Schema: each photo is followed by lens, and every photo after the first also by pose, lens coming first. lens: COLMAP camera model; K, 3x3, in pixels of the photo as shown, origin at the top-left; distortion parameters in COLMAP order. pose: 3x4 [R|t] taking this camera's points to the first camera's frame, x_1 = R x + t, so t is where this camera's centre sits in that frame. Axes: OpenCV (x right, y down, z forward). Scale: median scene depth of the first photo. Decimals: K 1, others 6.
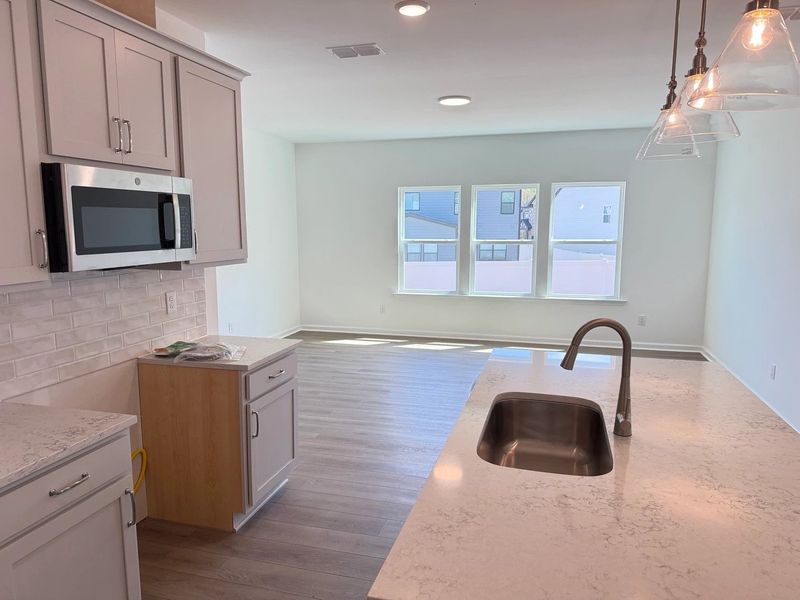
lens RADIAL K [[582.4, 0, 400.0], [0, 582.4, 300.0], [0, 0, 1]] dist [0.004642, 0.126883]
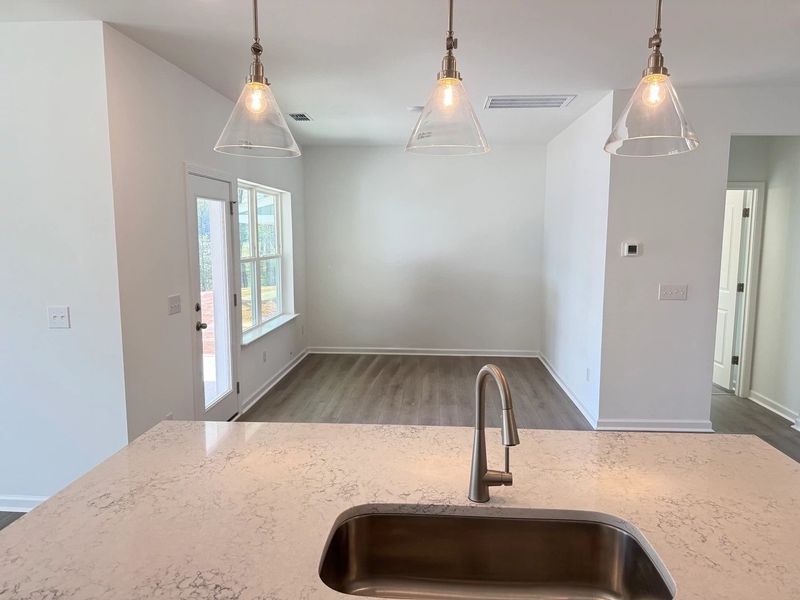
lens RADIAL K [[560.9, 0, 400.0], [0, 560.9, 300.0], [0, 0, 1]] dist [0.122037, -0.188090]
pose [[-0.199905, -0.117142, 0.972788, -0.463674], [0.127098, 0.981339, 0.144290, -0.234762], [-0.971537, 0.152483, -0.181286, 1.590992]]
